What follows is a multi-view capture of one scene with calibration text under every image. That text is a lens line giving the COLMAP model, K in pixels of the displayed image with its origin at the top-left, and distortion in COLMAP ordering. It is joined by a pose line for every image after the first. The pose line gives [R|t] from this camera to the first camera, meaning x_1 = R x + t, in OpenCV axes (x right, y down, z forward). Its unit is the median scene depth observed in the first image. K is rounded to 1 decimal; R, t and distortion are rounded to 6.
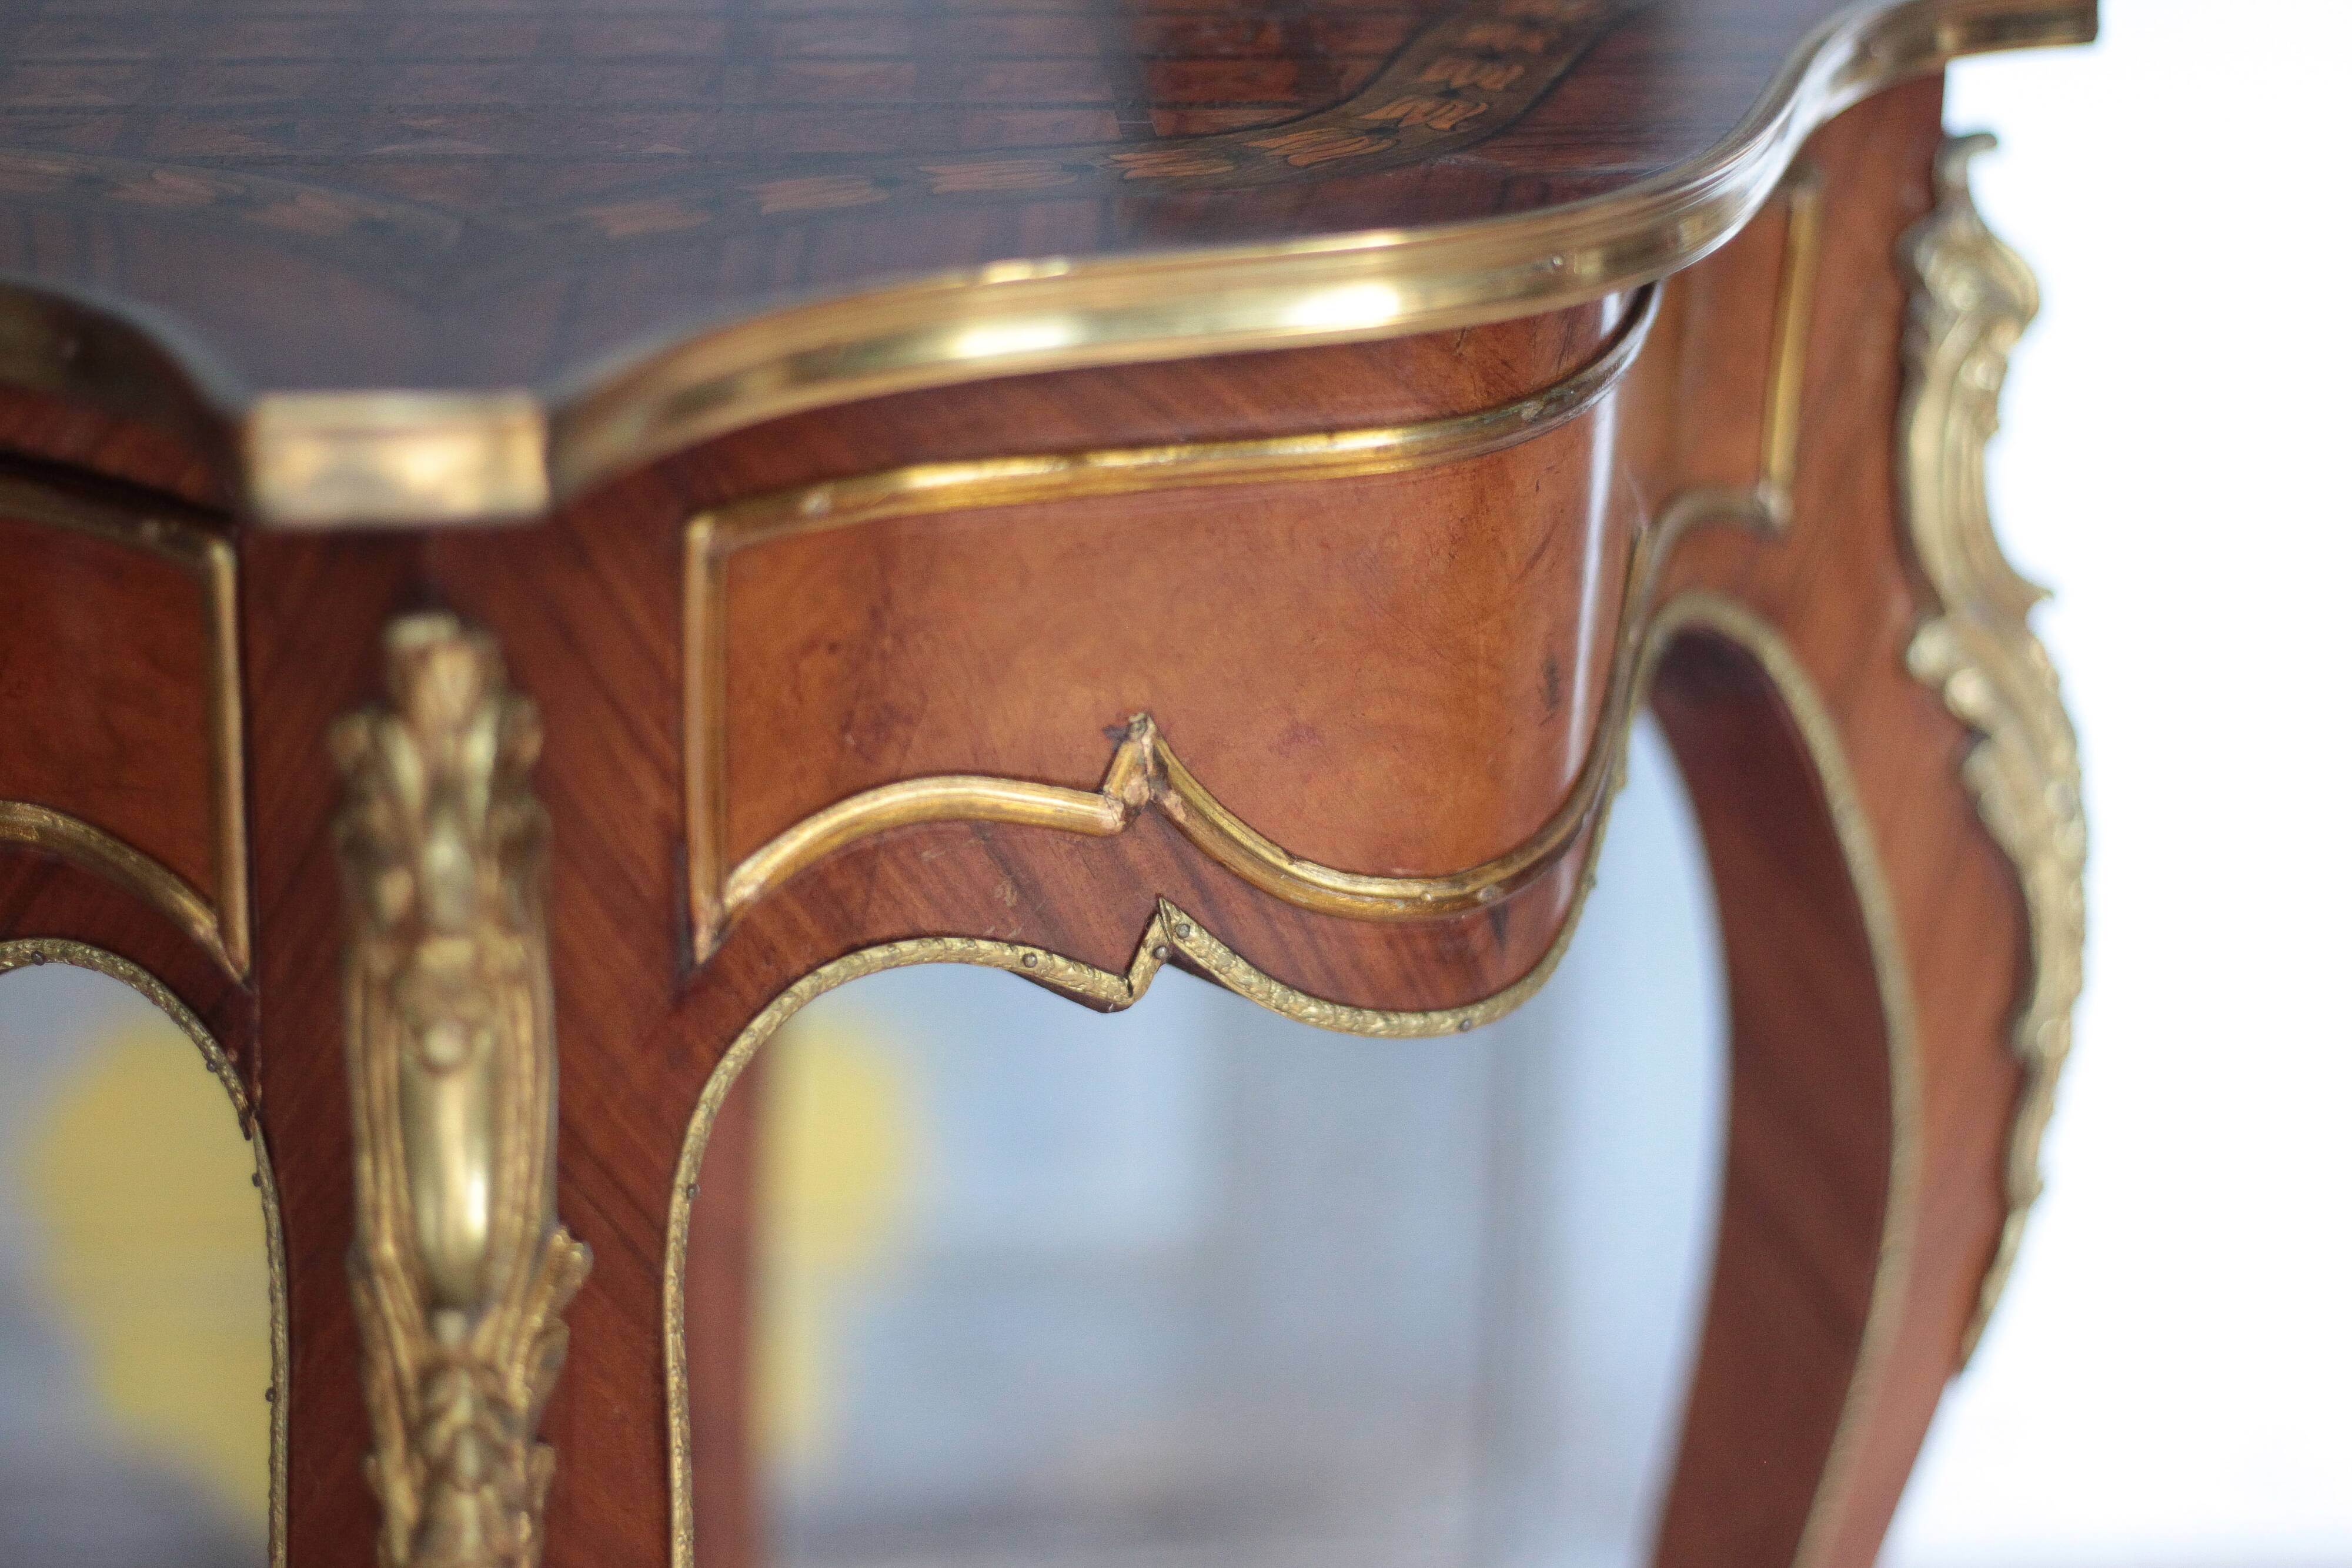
lens RADIAL K [[4698.6, 0, 1175.3], [0, 4698.6, 782.8], [0, 0, 1]] dist [-0.160189, -0.138788]
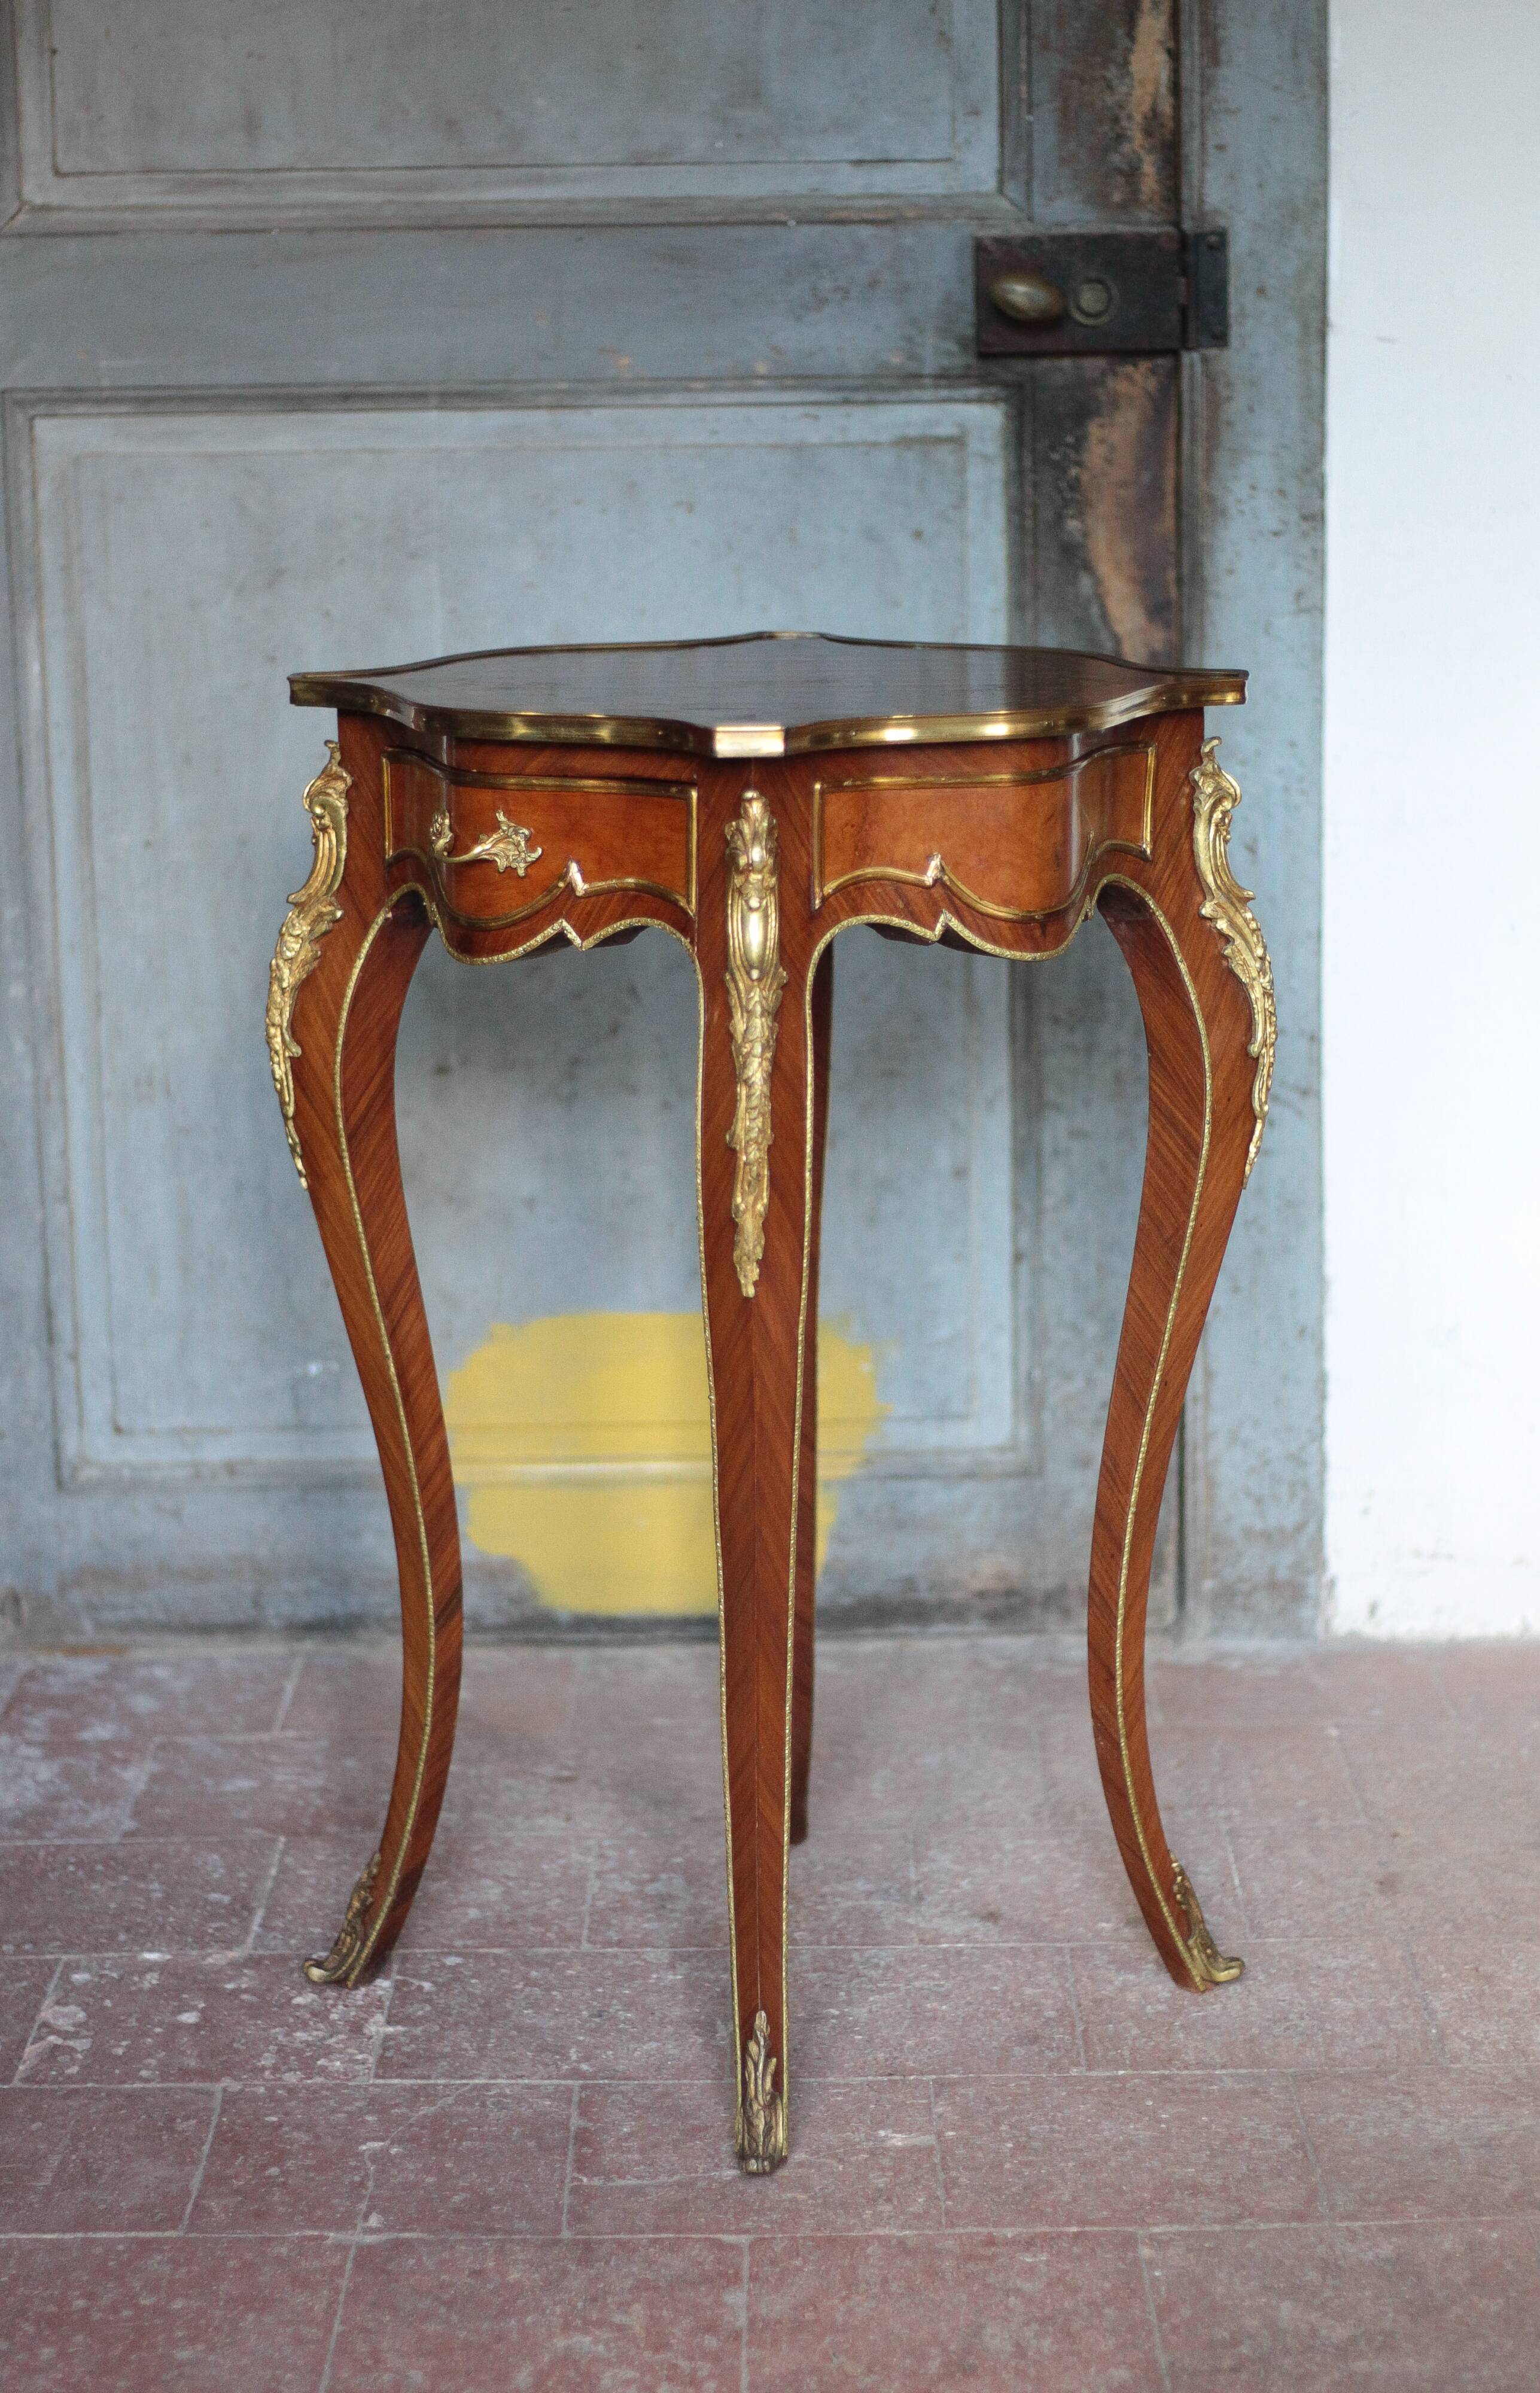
lens RADIAL K [[4665.5, 0, 772.9], [0, 4665.5, 1196.3], [0, 0, 1]] dist [-0.100672, -0.066443]
pose [[0.996578, -0.011142, -0.081898, 0.164011], [-0.004718, 0.981589, -0.190946, 0.965350], [0.082518, 0.190679, 0.978178, -2.568746]]
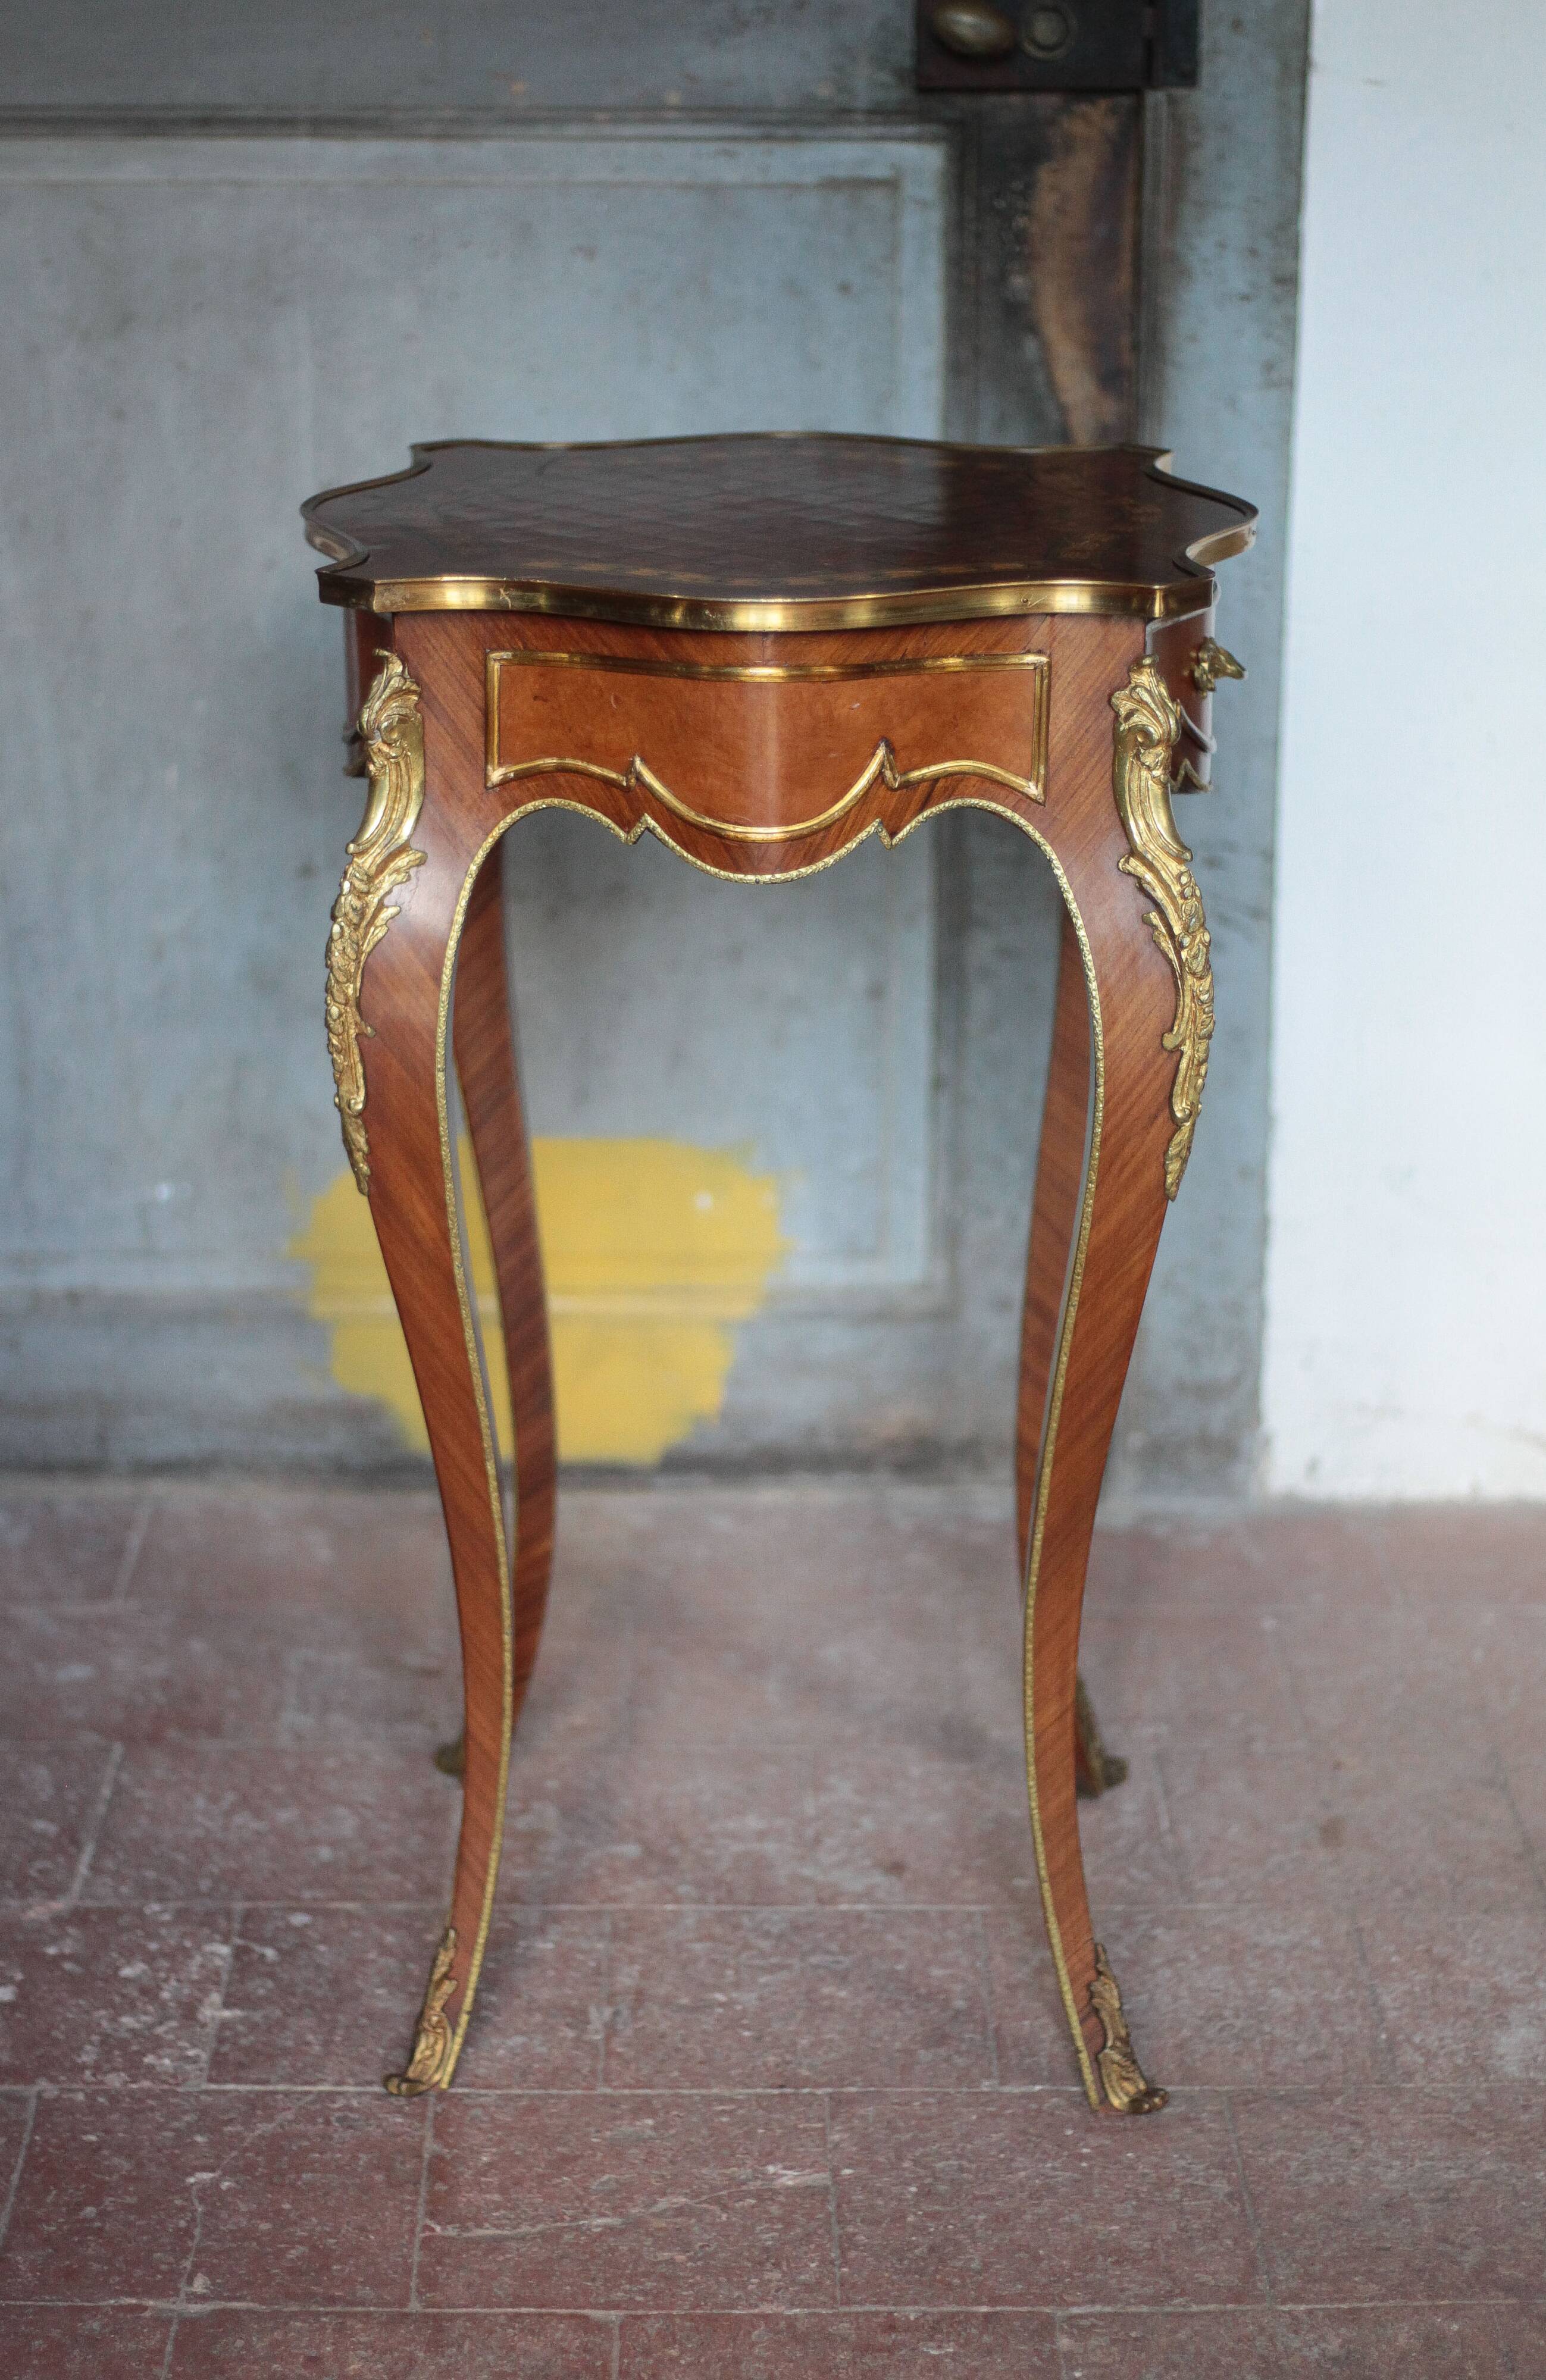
lens RADIAL K [[4510.9, 0, 783.8], [0, 4510.9, 1187.8], [0, 0, 1]] dist [-0.093357, -0.181566]
pose [[0.998220, 0.014489, -0.057852, 0.121379], [-0.019479, 0.996049, -0.086637, 0.548733], [0.056368, 0.087610, 0.994559, -2.019531]]
